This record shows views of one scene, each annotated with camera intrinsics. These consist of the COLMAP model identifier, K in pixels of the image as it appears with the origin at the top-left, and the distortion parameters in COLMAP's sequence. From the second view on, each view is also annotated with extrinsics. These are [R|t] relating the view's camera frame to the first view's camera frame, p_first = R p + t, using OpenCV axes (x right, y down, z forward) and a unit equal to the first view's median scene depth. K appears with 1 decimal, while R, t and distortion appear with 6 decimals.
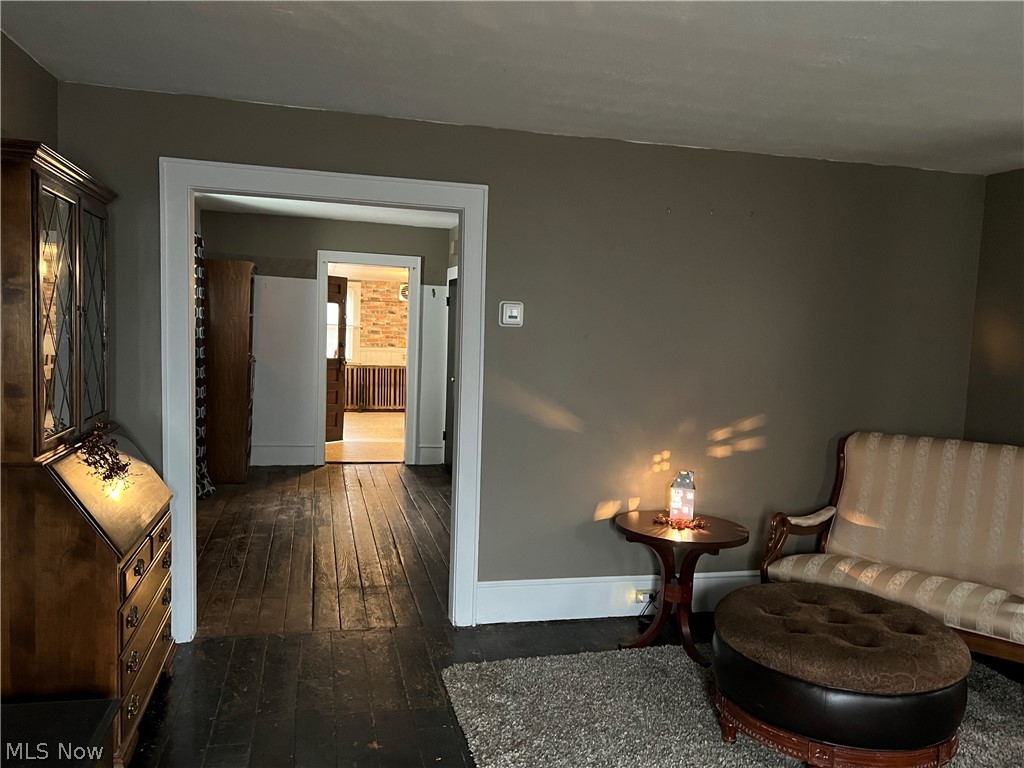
lens RADIAL K [[770.4, 0, 514.2], [0, 770.4, 389.8], [0, 0, 1]] dist [0.003409, -0.010683]
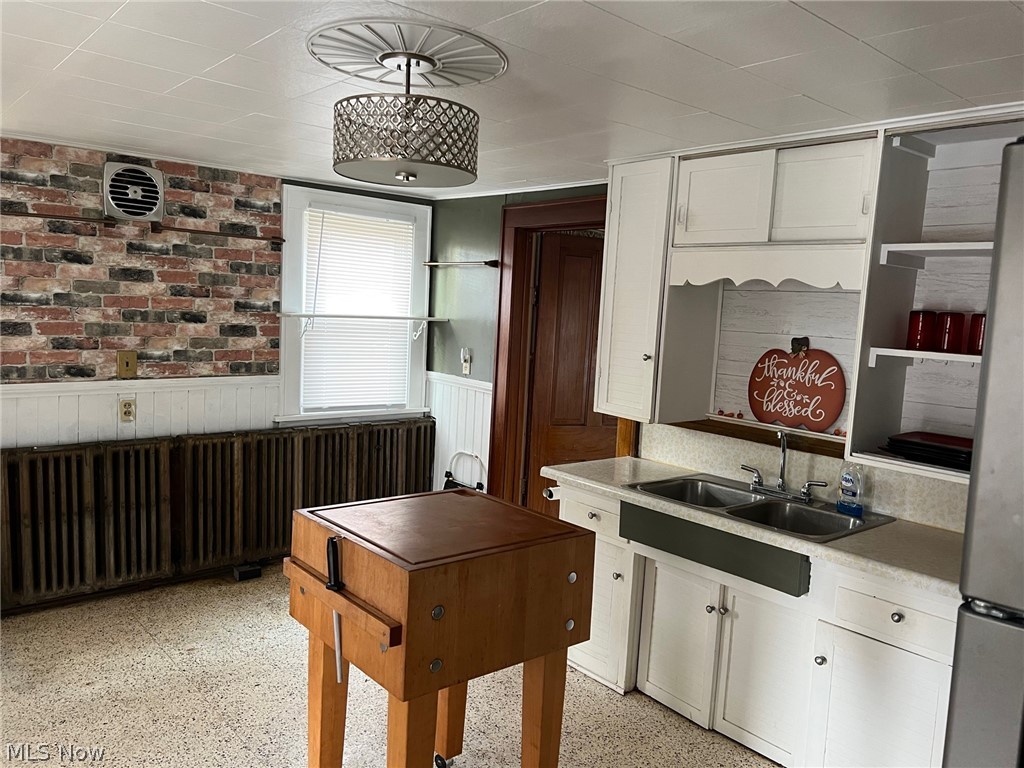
lens RADIAL K [[770.4, 0, 512.7], [0, 770.4, 384.5], [0, 0, 1]] dist [0.003409, -0.010683]
pose [[0.898628, -0.036422, 0.437197, -0.140665], [0.018431, 0.998802, 0.045325, -0.063907], [-0.438324, -0.032672, 0.898223, 0.675634]]
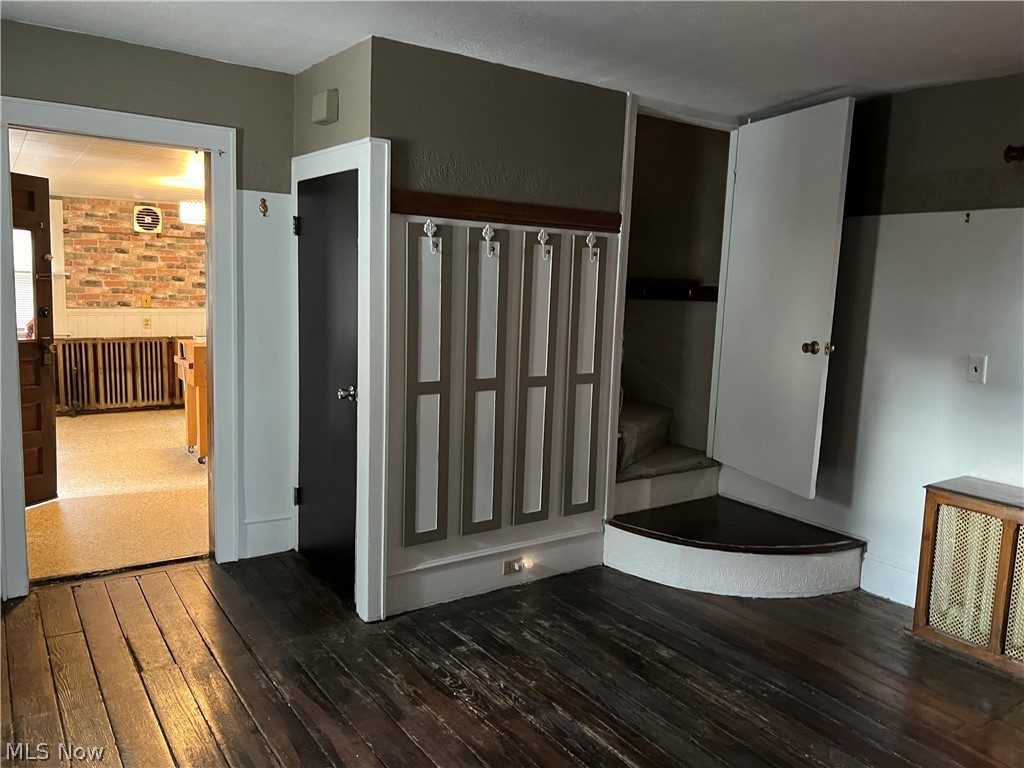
lens RADIAL K [[770.4, 0, 509.1], [0, 770.4, 376.1], [0, 0, 1]] dist [0.003409, -0.010683]
pose [[0.938653, -0.046410, 0.341727, -0.083489], [0.027992, 0.997887, 0.058634, -0.028190], [-0.343726, -0.045471, 0.937968, 0.312824]]
